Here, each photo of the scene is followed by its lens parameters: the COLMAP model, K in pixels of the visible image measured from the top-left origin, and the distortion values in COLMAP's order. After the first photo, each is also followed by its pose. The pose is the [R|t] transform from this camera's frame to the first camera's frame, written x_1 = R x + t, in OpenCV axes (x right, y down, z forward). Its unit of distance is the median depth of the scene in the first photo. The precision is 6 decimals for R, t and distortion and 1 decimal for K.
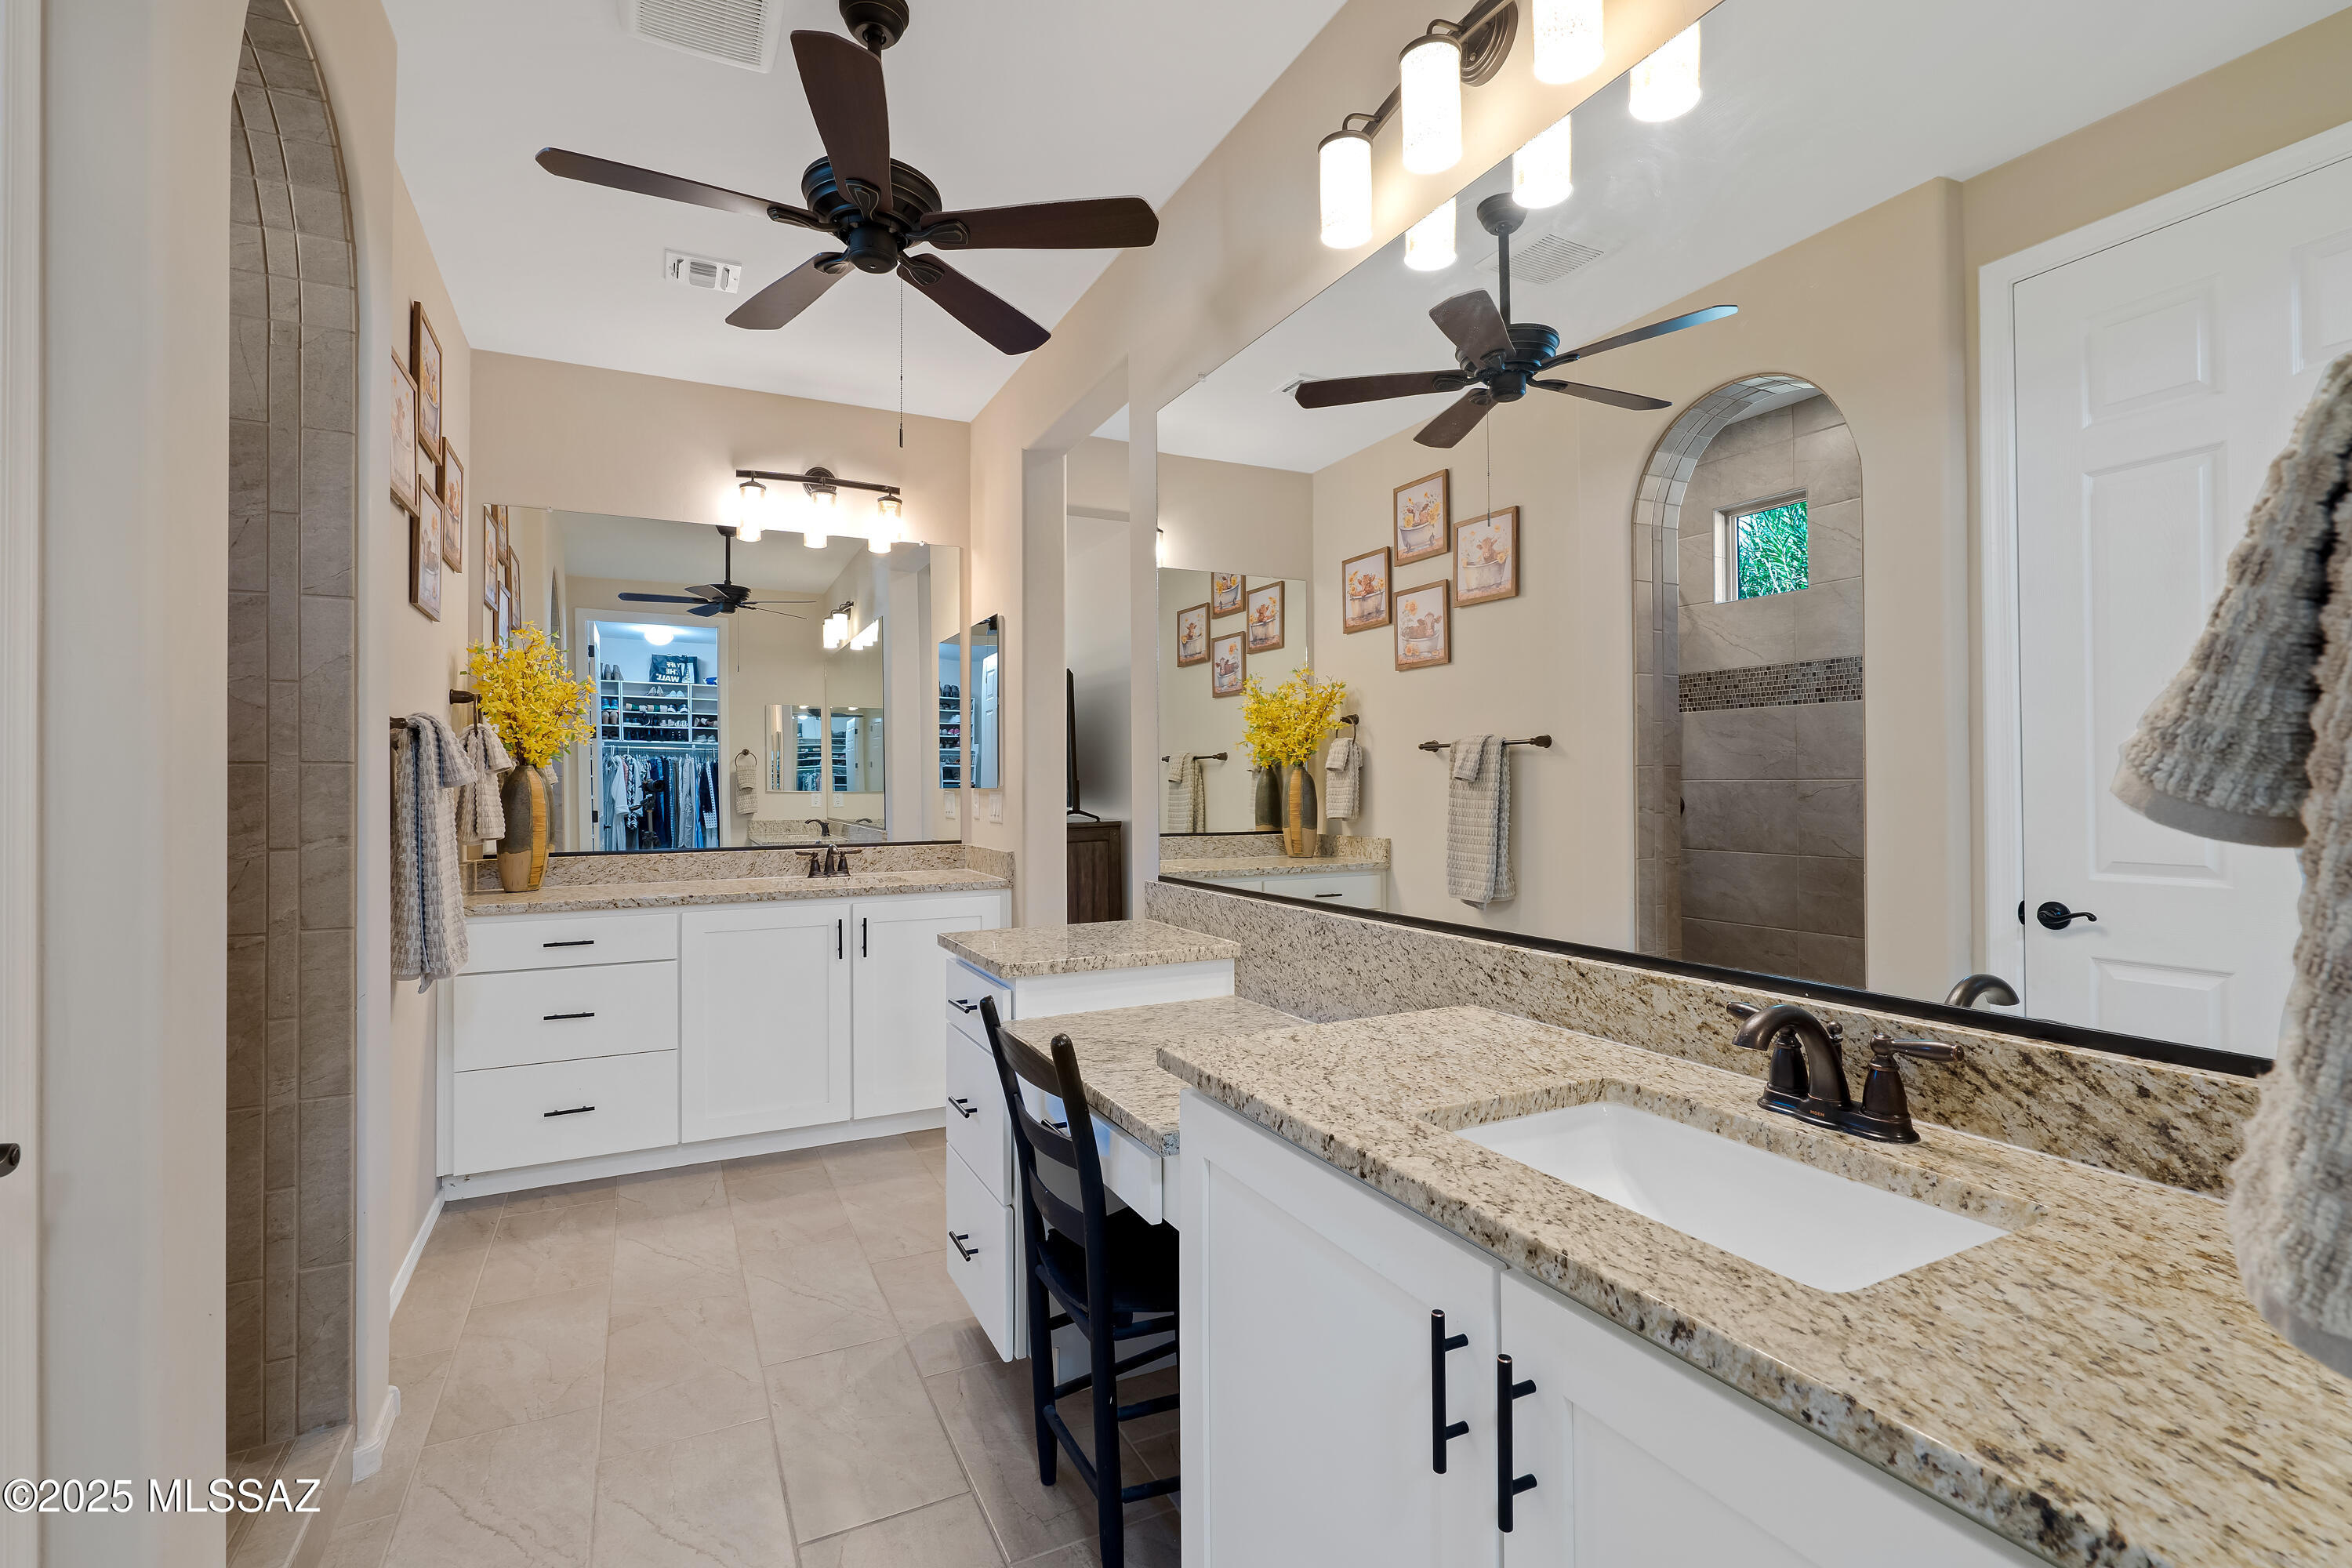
lens RADIAL K [[1074.6, 0, 1183.6], [0, 1074.6, 788.7], [0, 0, 1]] dist [-0.010956, -0.000067]
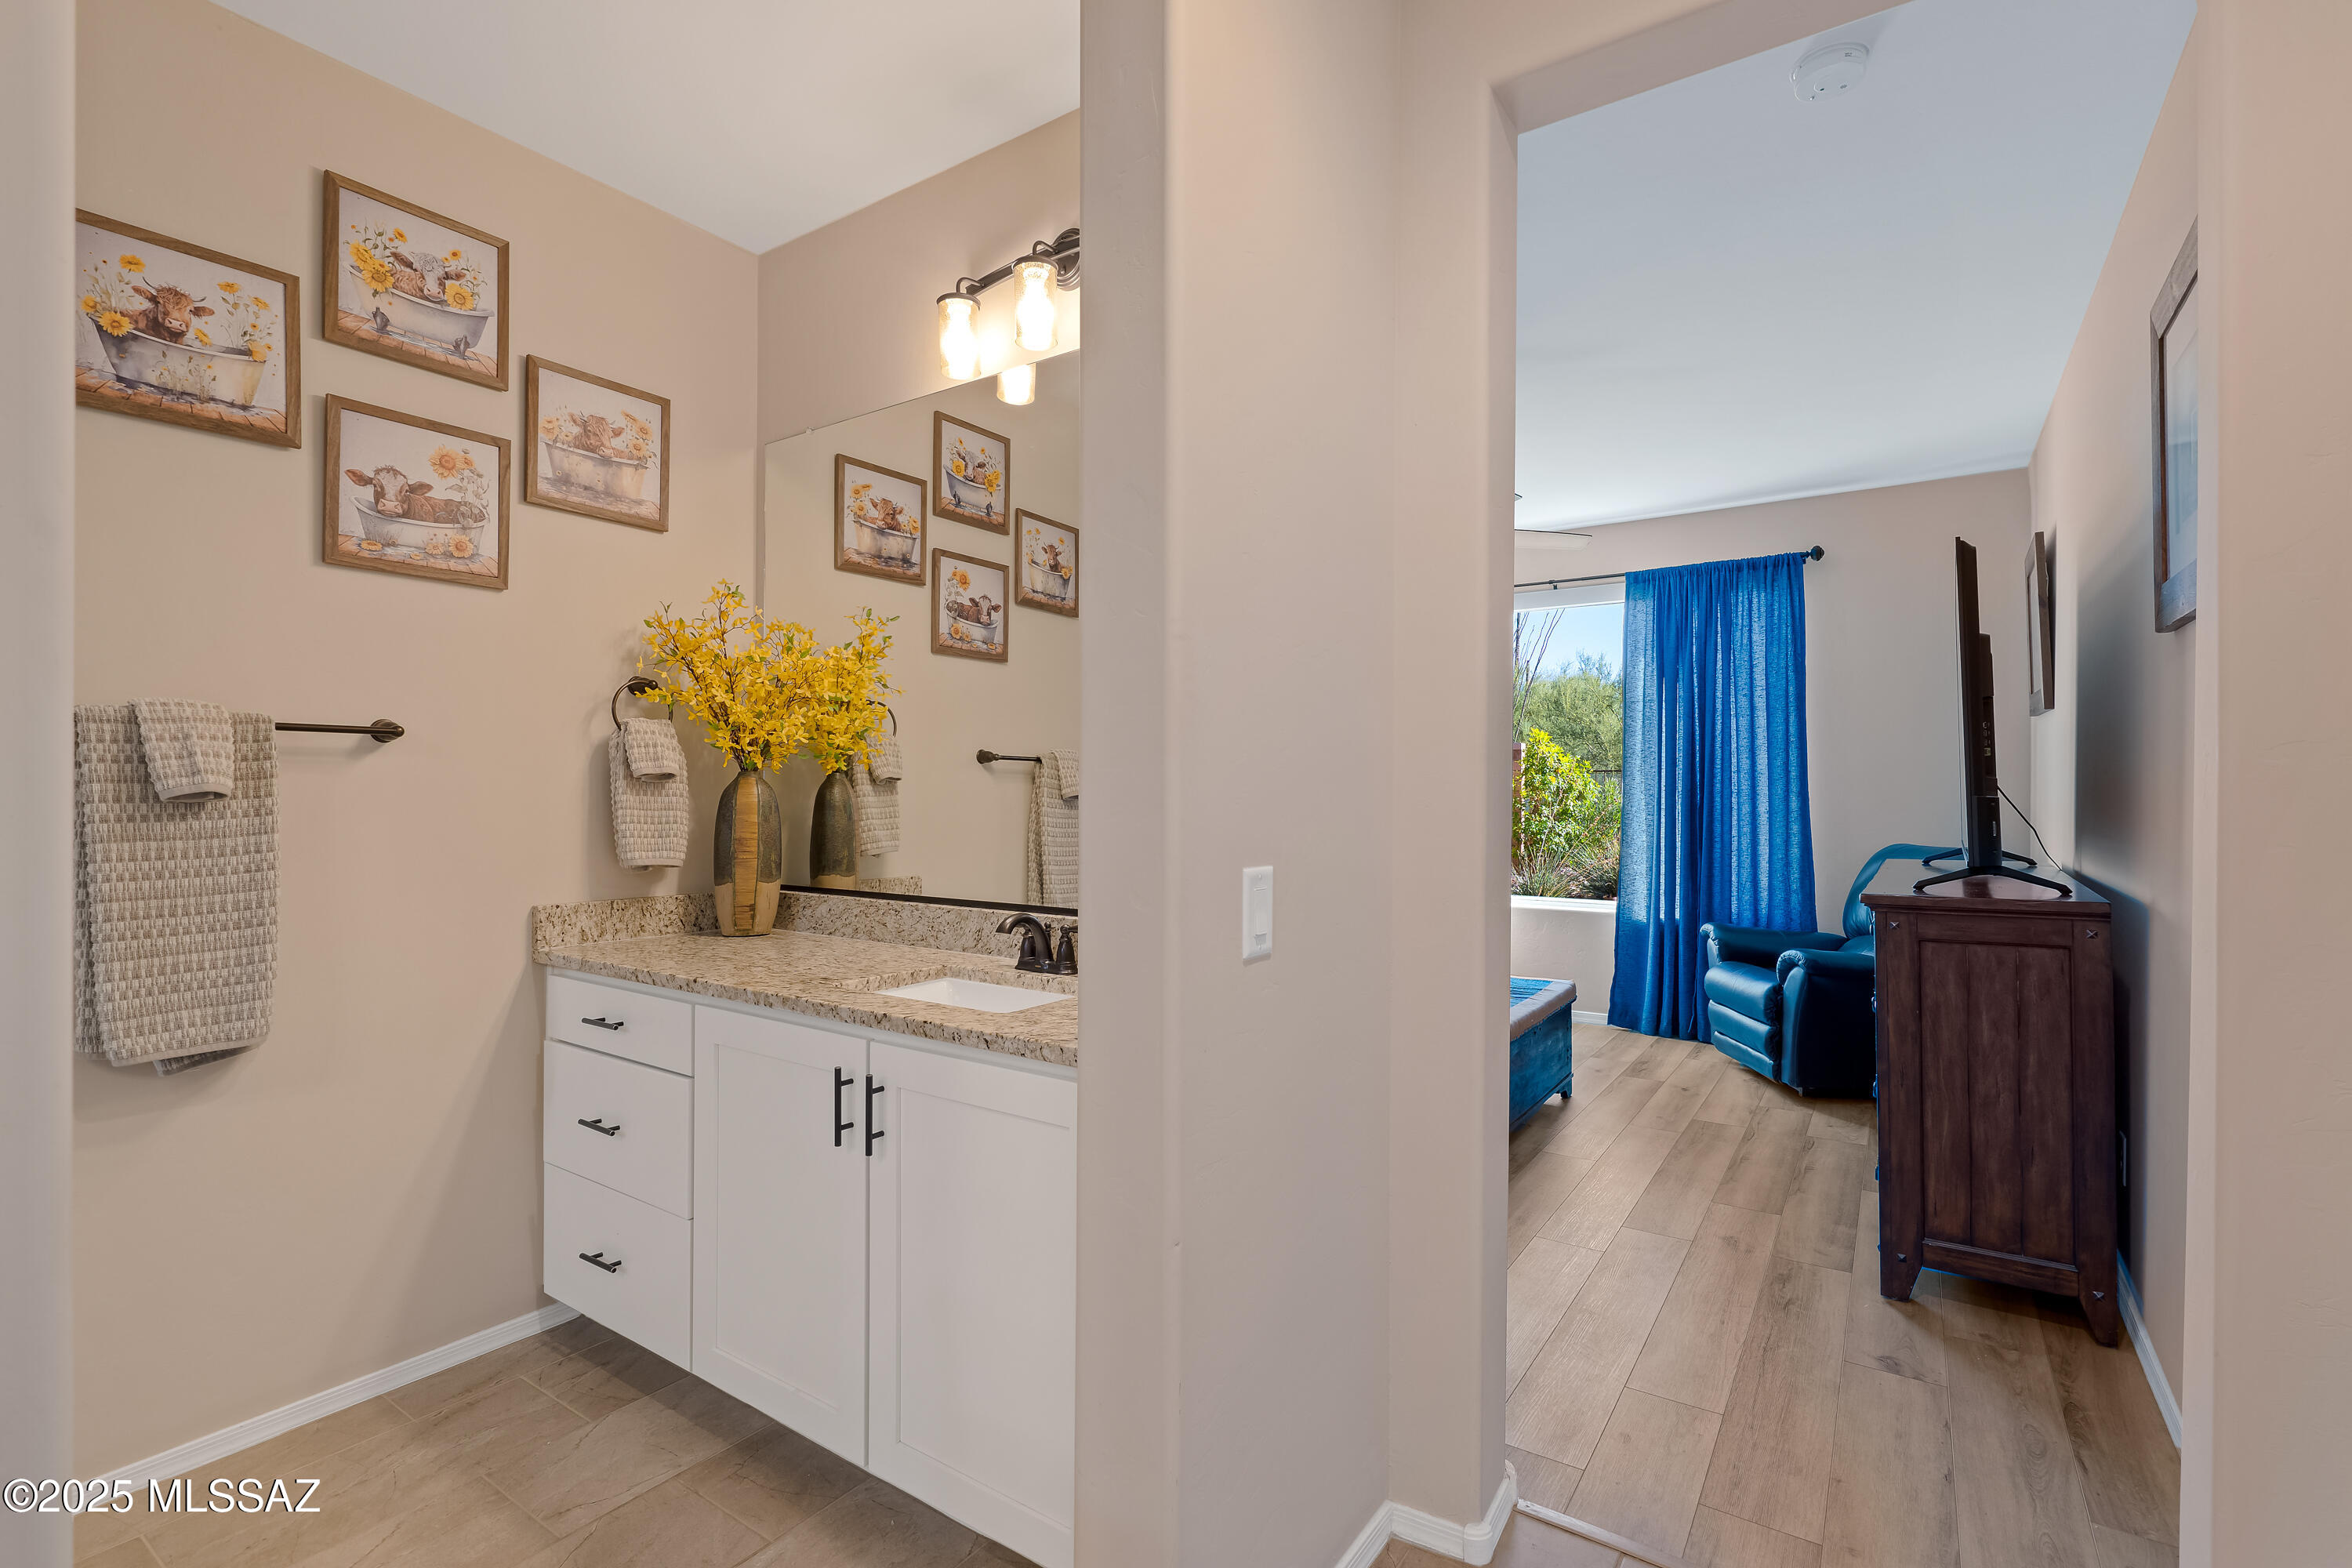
lens RADIAL K [[1074.6, 0, 1187.5], [0, 1074.6, 785.3], [0, 0, 1]] dist [-0.010956, -0.000067]
pose [[-0.491487, -0.004611, 0.870872, -0.526756], [-0.008386, 0.999965, 0.000562, -0.017482], [-0.870844, -0.007027, -0.491509, 1.170620]]
